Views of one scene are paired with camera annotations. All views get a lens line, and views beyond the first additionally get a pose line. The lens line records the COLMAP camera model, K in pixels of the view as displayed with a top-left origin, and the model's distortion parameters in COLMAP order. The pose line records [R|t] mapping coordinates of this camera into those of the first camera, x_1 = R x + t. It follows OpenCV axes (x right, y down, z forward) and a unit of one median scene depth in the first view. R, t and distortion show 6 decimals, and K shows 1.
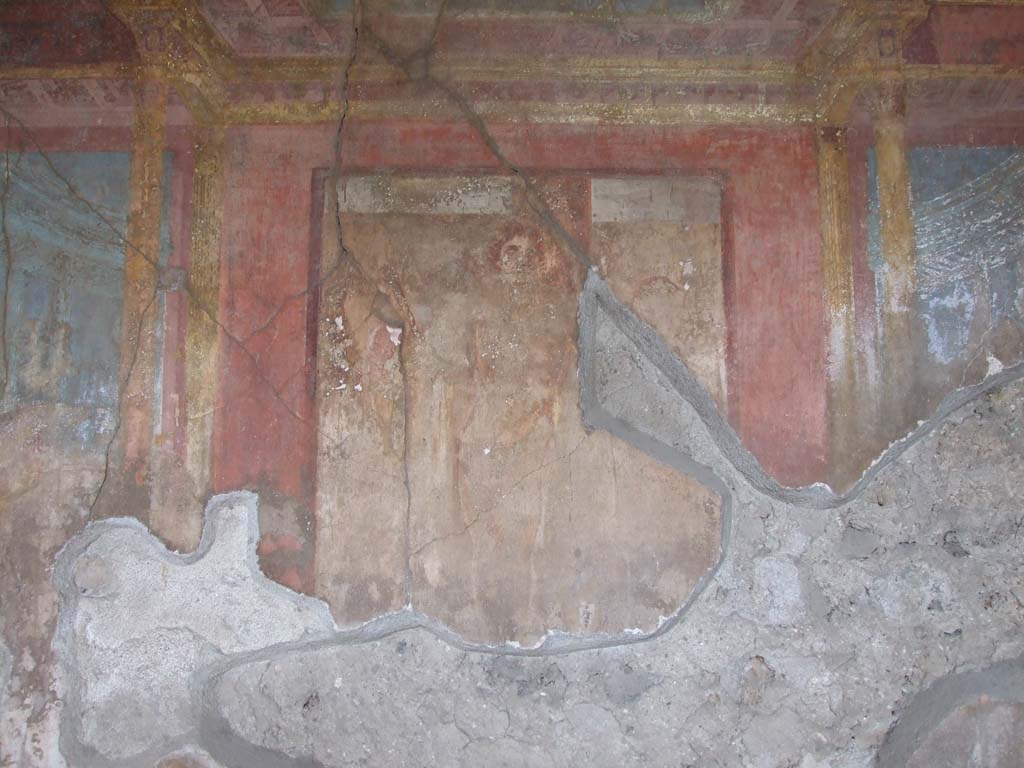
lens RADIAL K [[827.2, 0, 520.5], [0, 827.2, 373.4], [0, 0, 1]] dist [-0.050235, 0.028081]
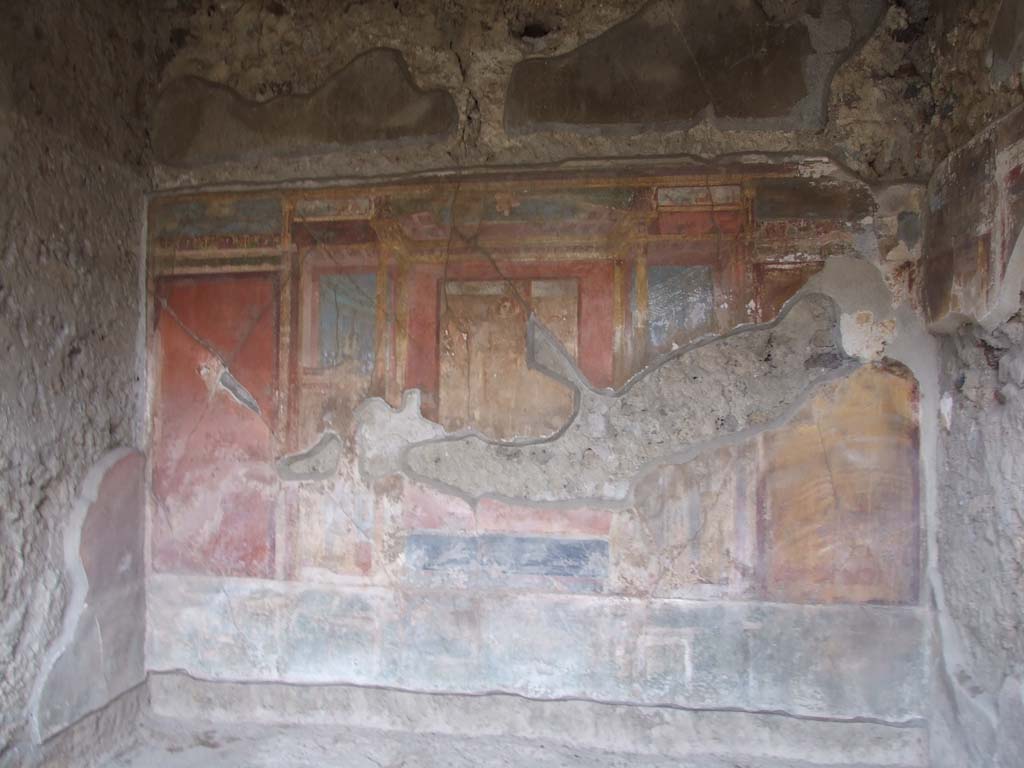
lens RADIAL K [[827.2, 0, 508.2], [0, 827.2, 383.8], [0, 0, 1]] dist [-0.050235, 0.028081]
pose [[0.985586, 0.005894, -0.169074, 0.495899], [0.003217, 0.998559, 0.053562, -0.035251], [0.169147, -0.053334, 0.984147, -1.871226]]
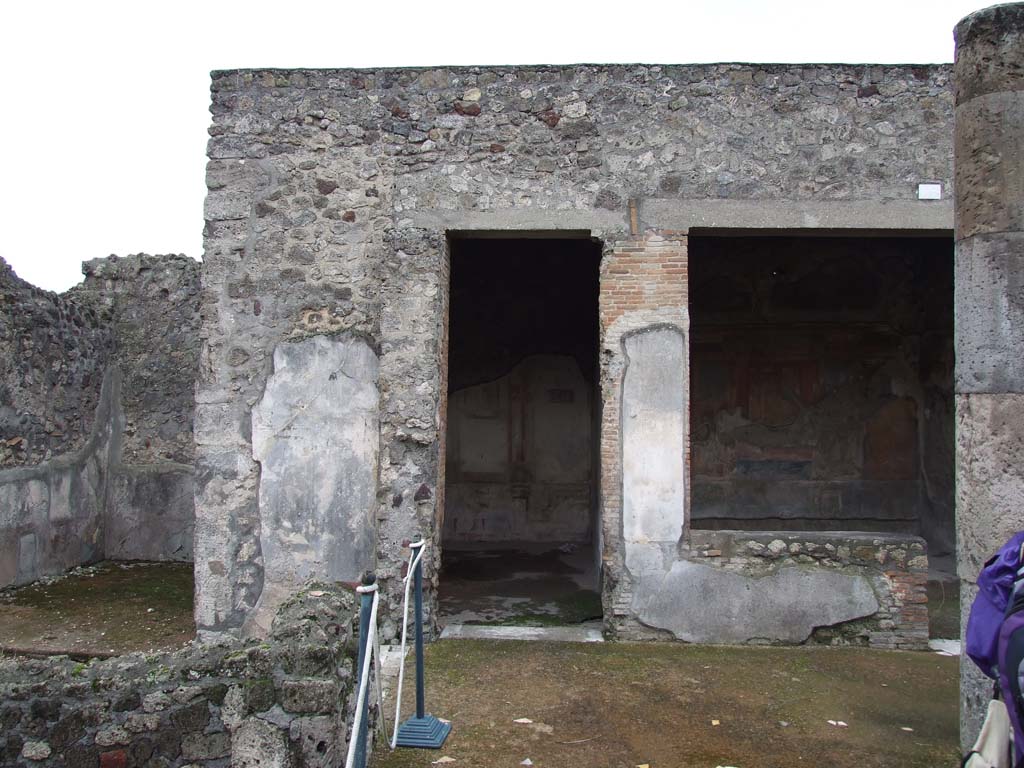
lens RADIAL K [[827.2, 0, 511.2], [0, 827.2, 386.4], [0, 0, 1]] dist [-0.050235, 0.028081]
pose [[0.998136, 0.002478, -0.060976, -2.032368], [0.002147, 0.997131, 0.075665, -0.657887], [0.060988, -0.075655, 0.995267, -7.017999]]
